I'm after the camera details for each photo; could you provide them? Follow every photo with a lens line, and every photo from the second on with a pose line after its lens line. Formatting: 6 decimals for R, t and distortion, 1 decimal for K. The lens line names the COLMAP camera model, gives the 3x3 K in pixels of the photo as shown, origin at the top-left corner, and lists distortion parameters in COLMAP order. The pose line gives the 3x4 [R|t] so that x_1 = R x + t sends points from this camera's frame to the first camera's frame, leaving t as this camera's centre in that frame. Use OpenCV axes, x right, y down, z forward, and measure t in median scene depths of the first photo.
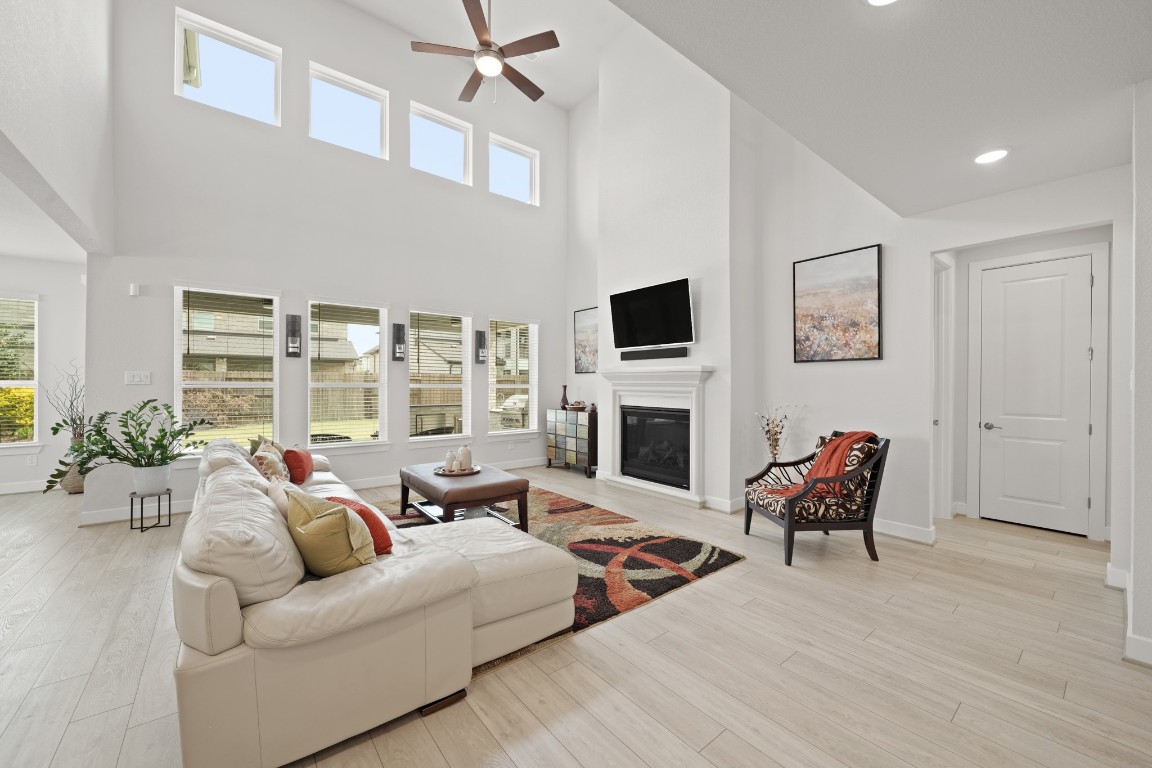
lens RADIAL K [[441.8, 0, 576.0], [0, 441.8, 384.0], [0, 0, 1]] dist [-0.001033, -0.000106]
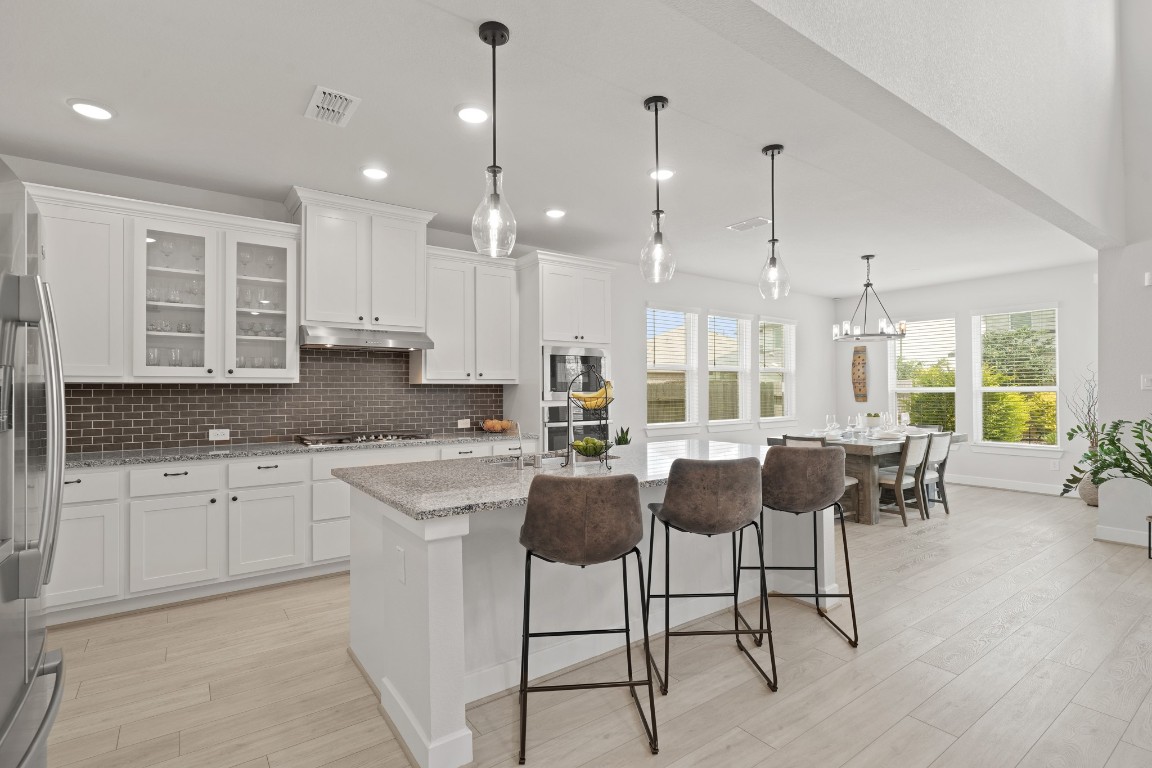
lens RADIAL K [[543.3, 0, 576.0], [0, 543.3, 384.0], [0, 0, 1]] dist [0.002810, 0.000493]
pose [[-0.048169, -0.013300, -0.998751, 0.111212], [0.002916, 0.999905, -0.013456, 0.000941], [0.998835, -0.003561, -0.048126, -0.062800]]
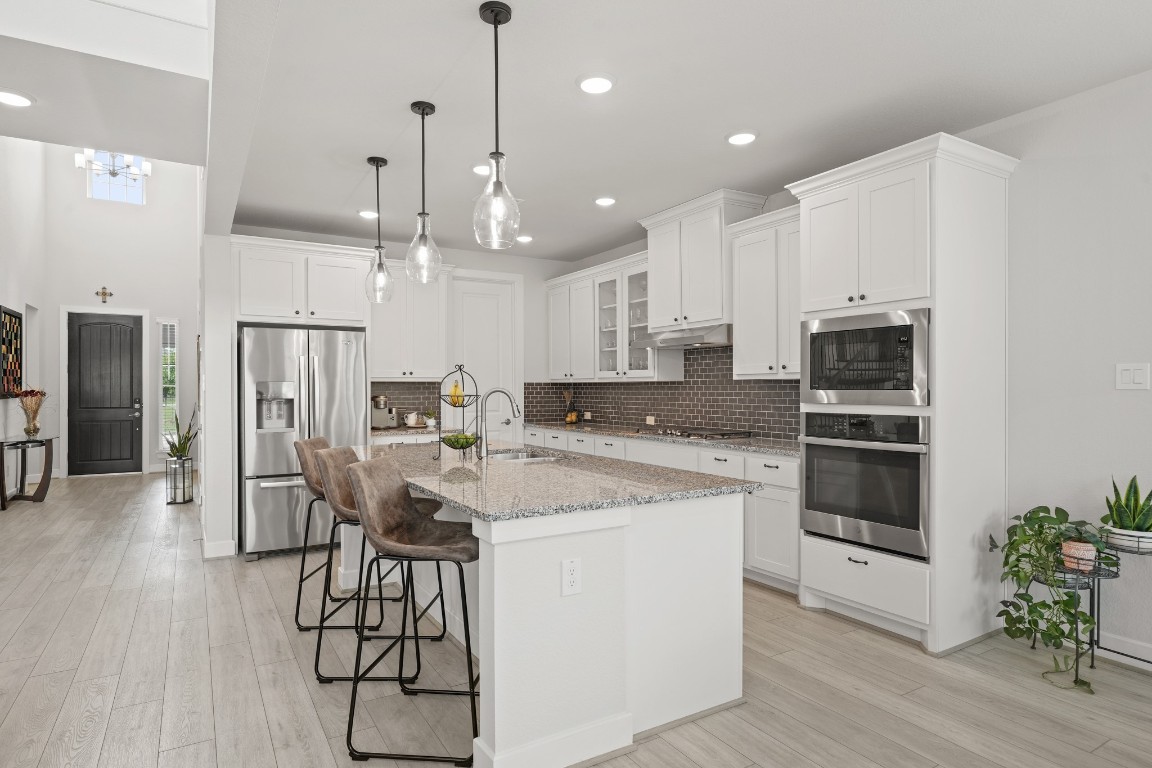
lens RADIAL K [[645.9, 0, 576.0], [0, 645.9, 384.0], [0, 0, 1]] dist [-0.001667, -0.000526]
pose [[-0.991380, -0.007606, 0.130794, -0.882567], [-0.008907, 0.999916, -0.009366, 0.005594], [-0.130712, -0.010450, -0.991365, 0.809015]]
